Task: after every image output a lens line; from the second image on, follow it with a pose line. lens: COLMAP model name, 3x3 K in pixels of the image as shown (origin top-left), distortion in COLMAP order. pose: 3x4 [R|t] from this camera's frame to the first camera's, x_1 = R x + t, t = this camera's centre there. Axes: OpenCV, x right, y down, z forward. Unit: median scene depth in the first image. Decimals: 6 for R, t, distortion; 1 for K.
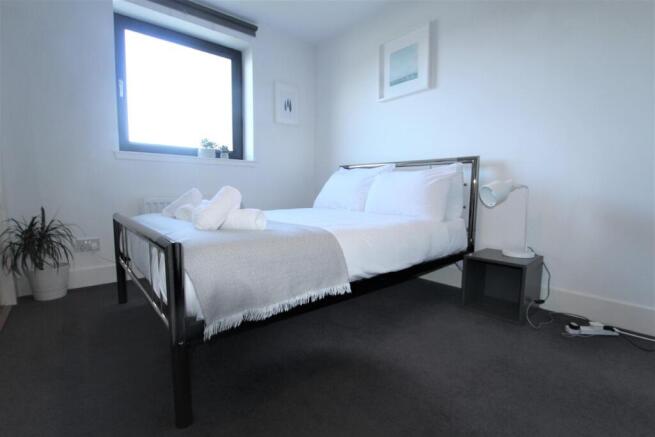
lens RADIAL K [[307.5, 0, 329.2], [0, 307.5, 221.3], [0, 0, 1]] dist [-0.033886, 0.006641]
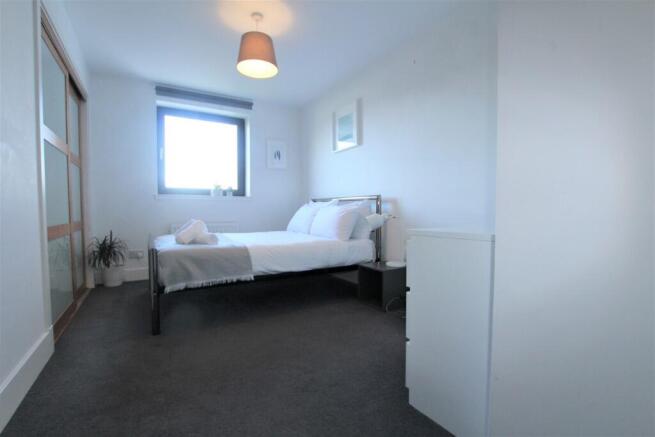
lens RADIAL K [[307.5, 0, 329.2], [0, 307.5, 221.3], [0, 0, 1]] dist [-0.033886, 0.006641]
pose [[0.985665, -0.002771, -0.168691, 0.445715], [-0.008499, 0.997780, -0.066052, 0.002579], [0.168500, 0.066539, 0.983453, -0.388938]]
